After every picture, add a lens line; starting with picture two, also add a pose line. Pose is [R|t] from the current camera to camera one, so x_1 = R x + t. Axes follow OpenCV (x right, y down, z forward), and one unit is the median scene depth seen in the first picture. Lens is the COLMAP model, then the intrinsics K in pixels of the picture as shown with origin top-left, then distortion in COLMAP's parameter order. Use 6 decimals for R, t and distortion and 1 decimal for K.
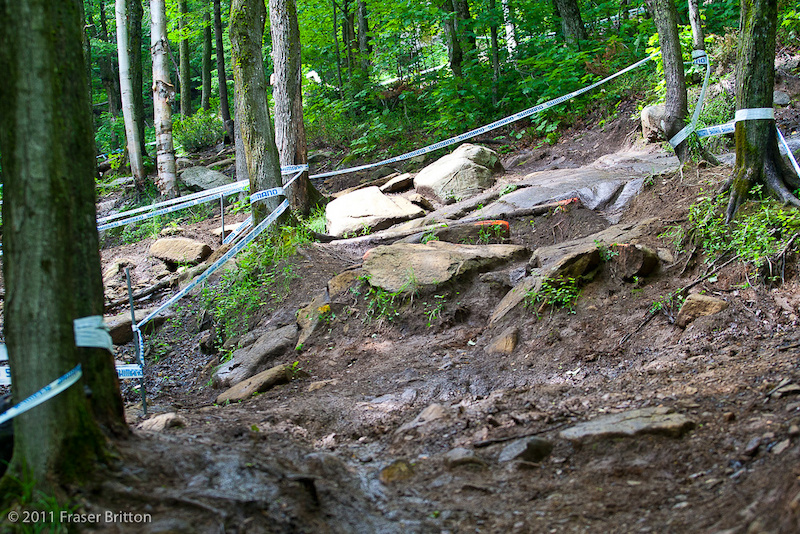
lens RADIAL K [[2016.5, 0, 400.0], [0, 2016.5, 266.9], [0, 0, 1]] dist [-0.298022, 0.000000]
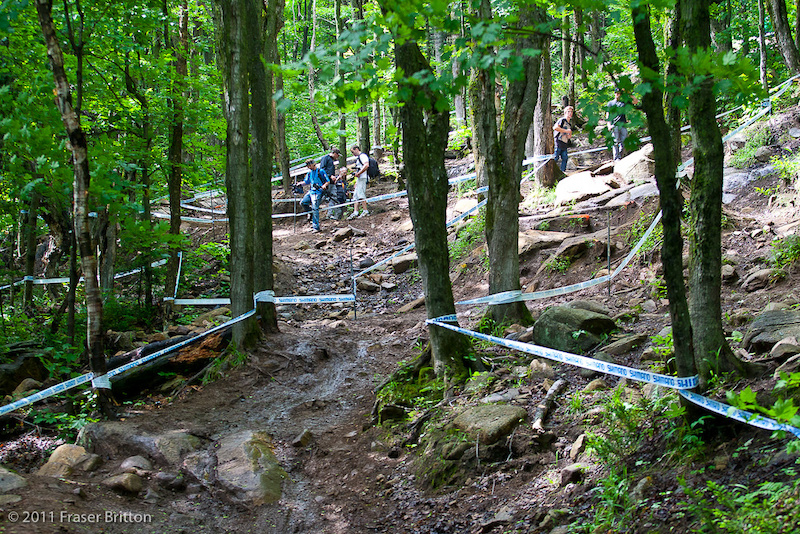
lens RADIAL K [[2016.5, 0, 400.1], [0, 2016.5, 267.3], [0, 0, 1]] dist [-0.298022, 0.000000]
pose [[0.964722, 0.025011, -0.262081, 0.373998], [-0.008251, 0.997861, 0.064855, -0.093893], [0.263142, -0.060404, 0.962864, -0.823848]]
